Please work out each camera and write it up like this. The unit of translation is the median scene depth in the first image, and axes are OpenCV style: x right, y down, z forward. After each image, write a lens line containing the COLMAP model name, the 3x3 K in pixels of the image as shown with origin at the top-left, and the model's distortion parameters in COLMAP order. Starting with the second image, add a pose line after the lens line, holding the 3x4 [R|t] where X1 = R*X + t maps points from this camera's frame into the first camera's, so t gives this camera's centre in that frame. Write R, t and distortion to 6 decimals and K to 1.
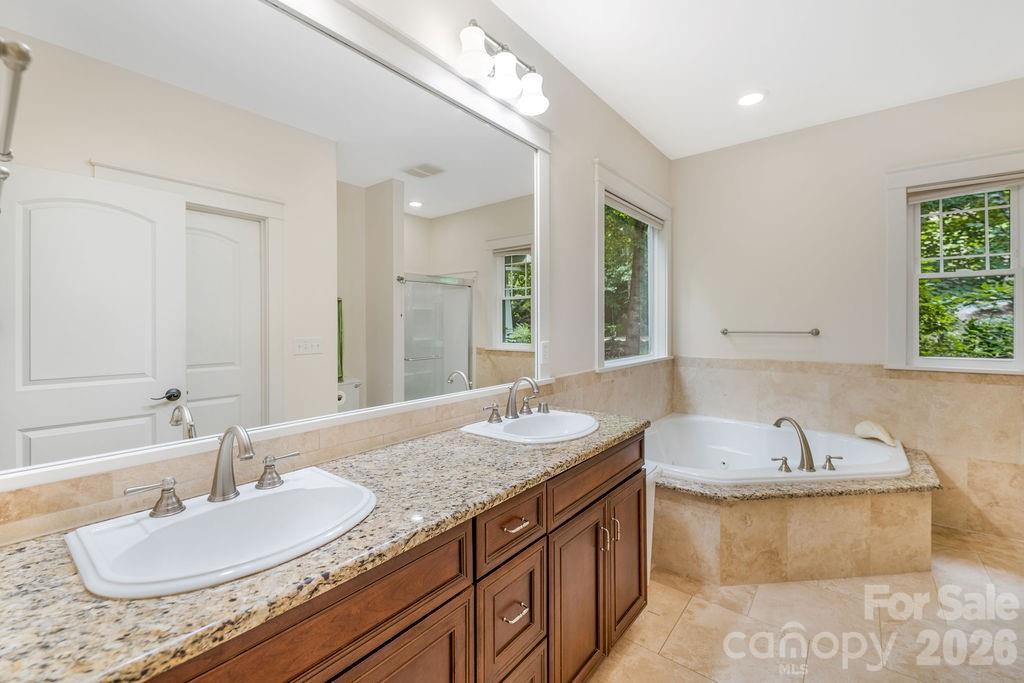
lens RADIAL K [[430.3, 0, 512.1], [0, 430.3, 325.4], [0, 0, 1]] dist [0.019725, -0.011363]
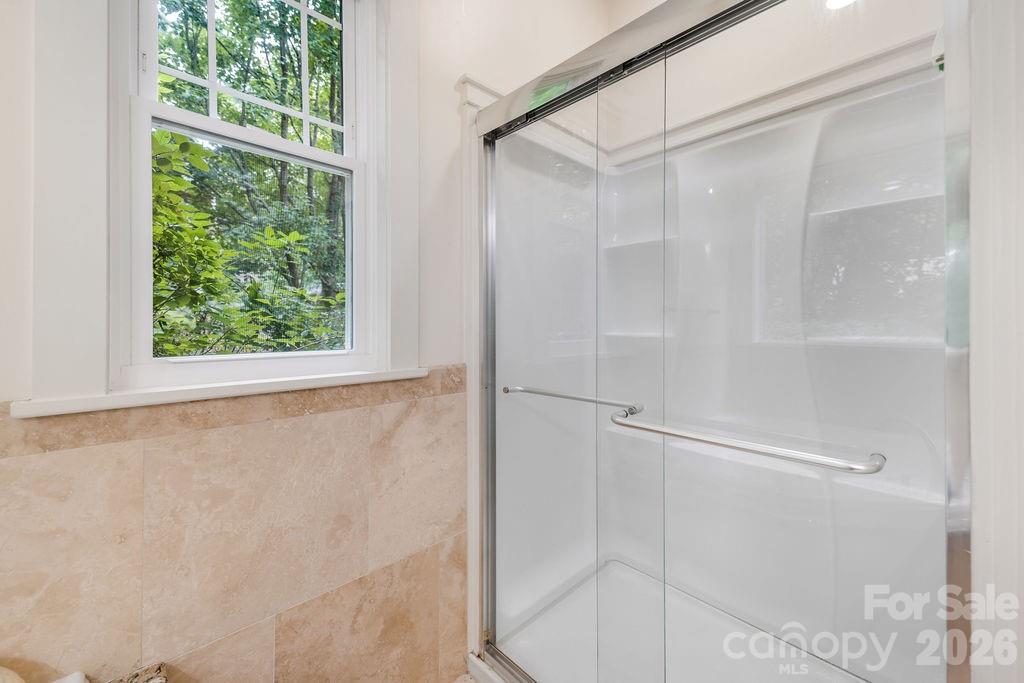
lens RADIAL K [[415.1, 0, 511.2], [0, 415.1, 328.0], [0, 0, 1]] dist [0.019684, -0.000127]
pose [[0.136595, -0.003635, 0.990620, 0.677142], [0.003175, 0.999990, 0.003231, 0.049684], [-0.990622, 0.002704, 0.136606, 0.706346]]
